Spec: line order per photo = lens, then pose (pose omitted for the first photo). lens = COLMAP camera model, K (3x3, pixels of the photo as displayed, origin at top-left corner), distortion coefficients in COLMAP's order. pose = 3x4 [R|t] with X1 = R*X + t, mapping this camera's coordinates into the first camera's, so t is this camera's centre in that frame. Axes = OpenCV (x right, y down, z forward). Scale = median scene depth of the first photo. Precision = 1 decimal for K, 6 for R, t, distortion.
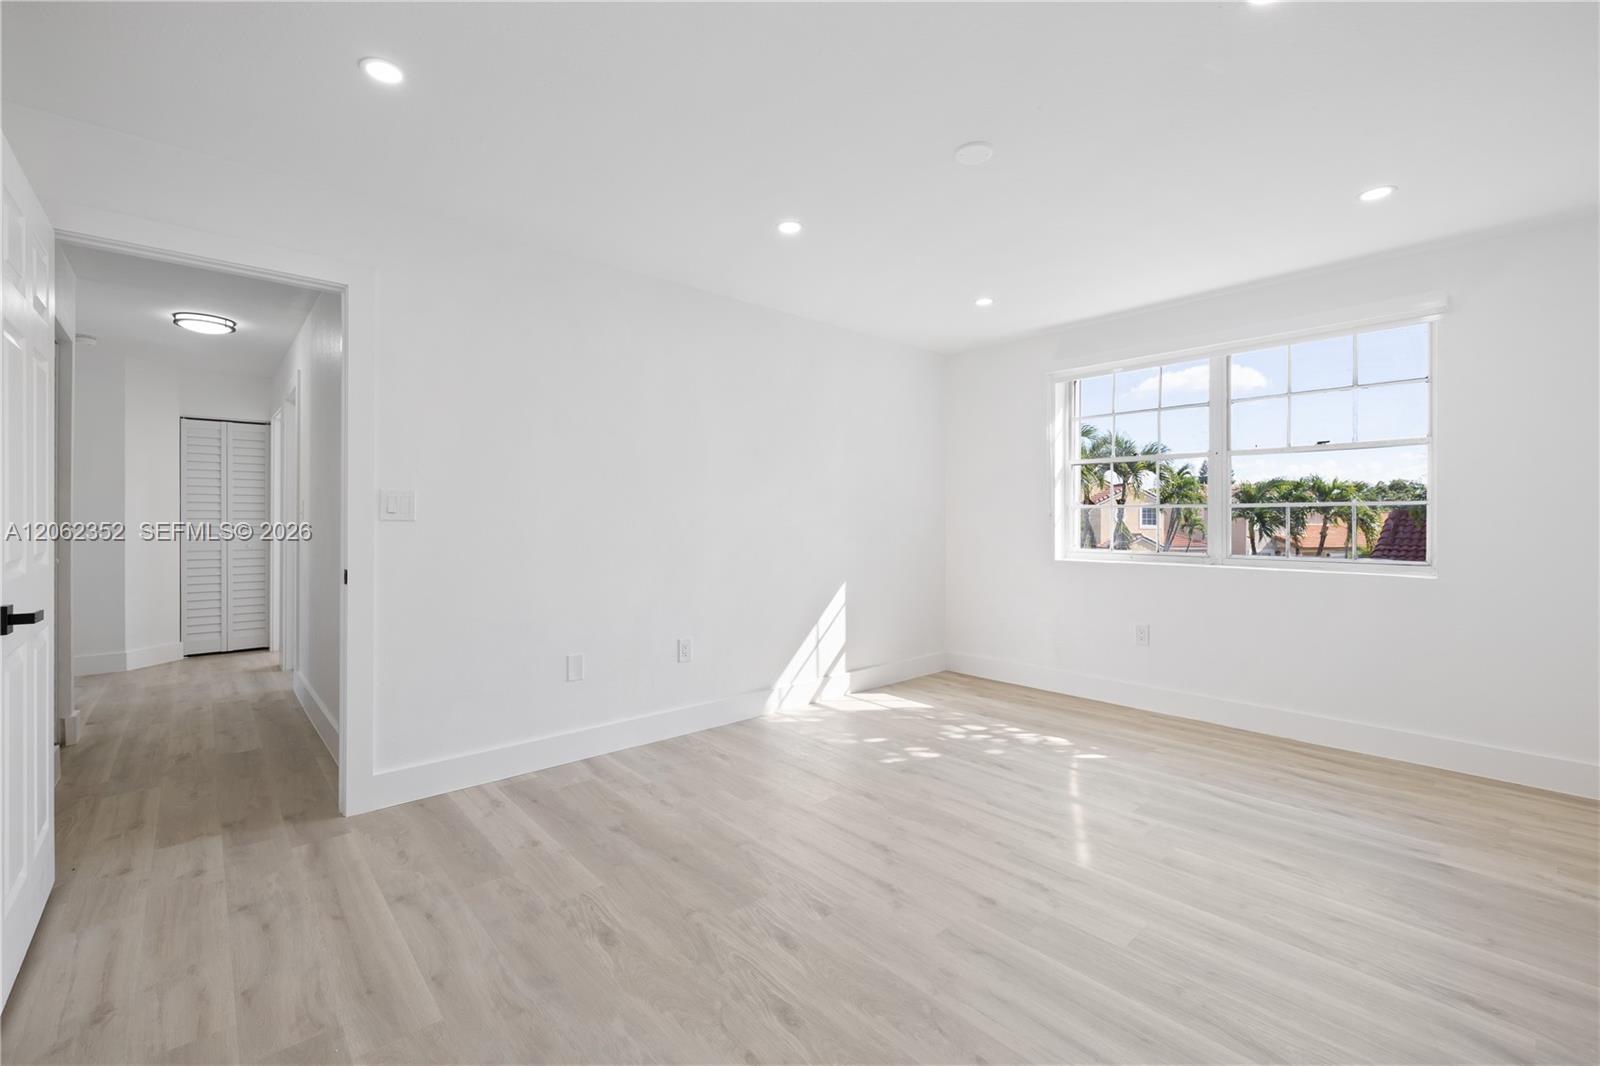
lens RADIAL K [[683.5, 0, 795.7], [0, 683.5, 532.6], [0, 0, 1]] dist [0.008988, -0.000729]
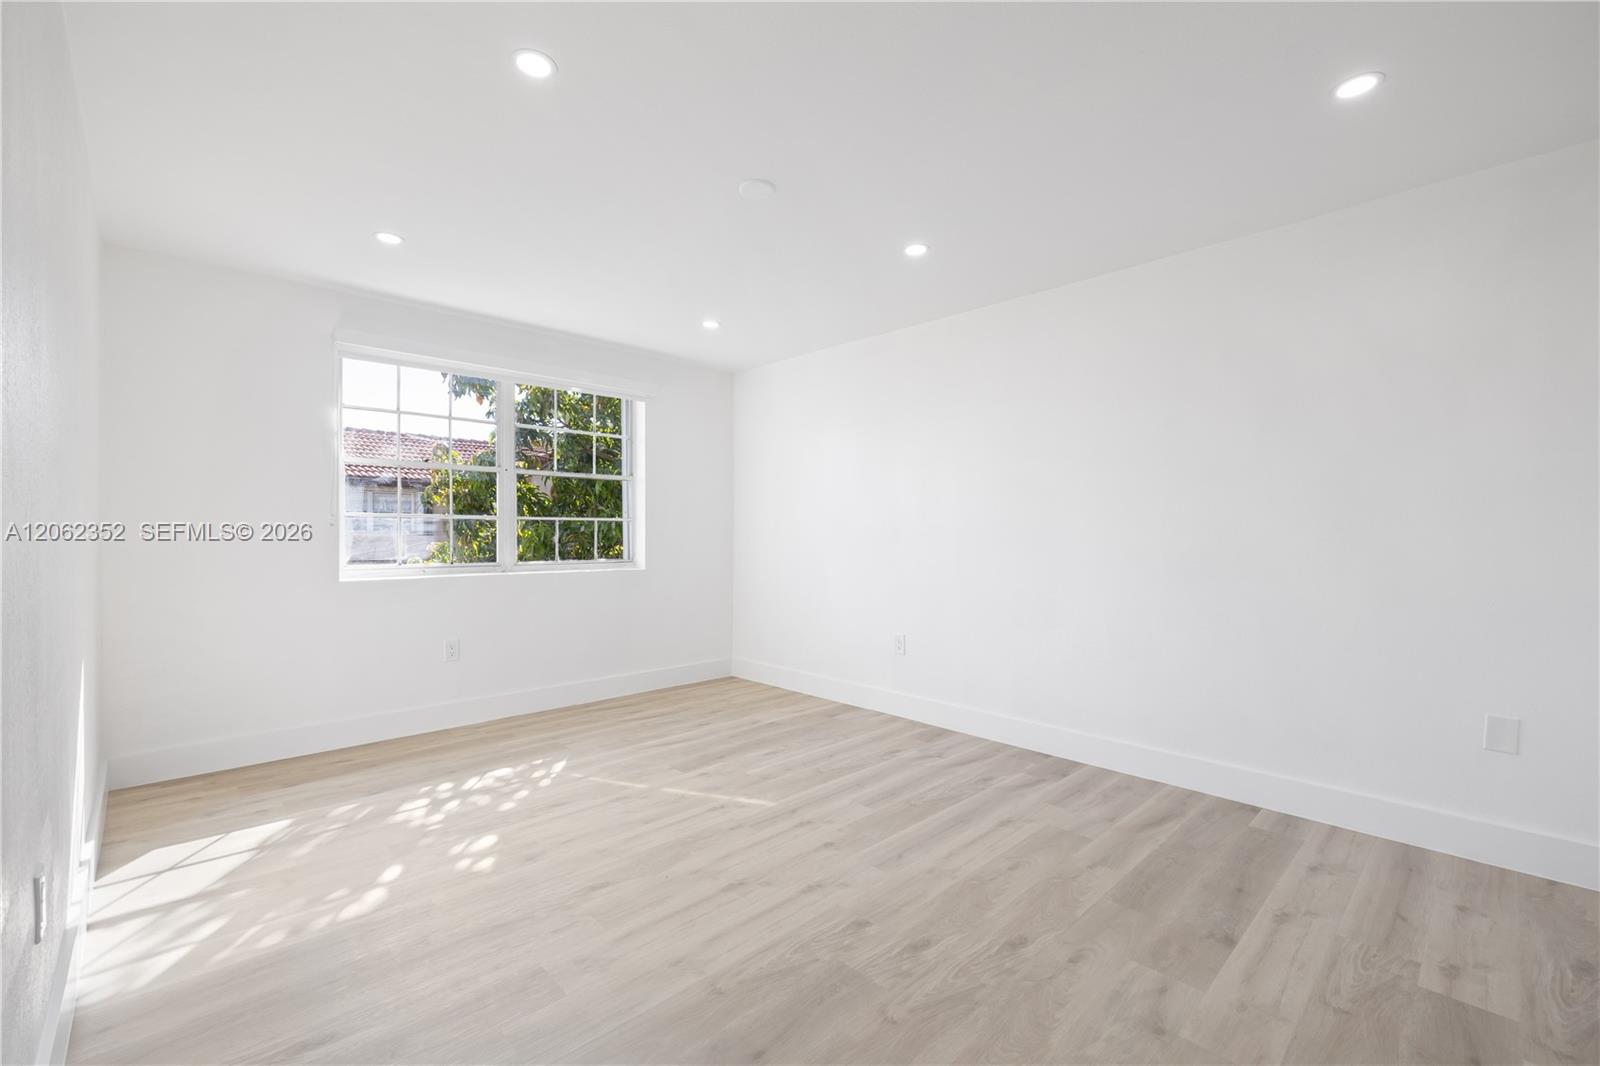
lens RADIAL K [[683.5, 0, 785.3], [0, 683.5, 533.9], [0, 0, 1]] dist [0.008988, -0.000729]
pose [[-0.040311, -0.002001, 0.999185, -0.573692], [0.013407, 0.999907, 0.002543, -0.011614], [-0.999097, 0.013498, -0.040281, 0.692000]]
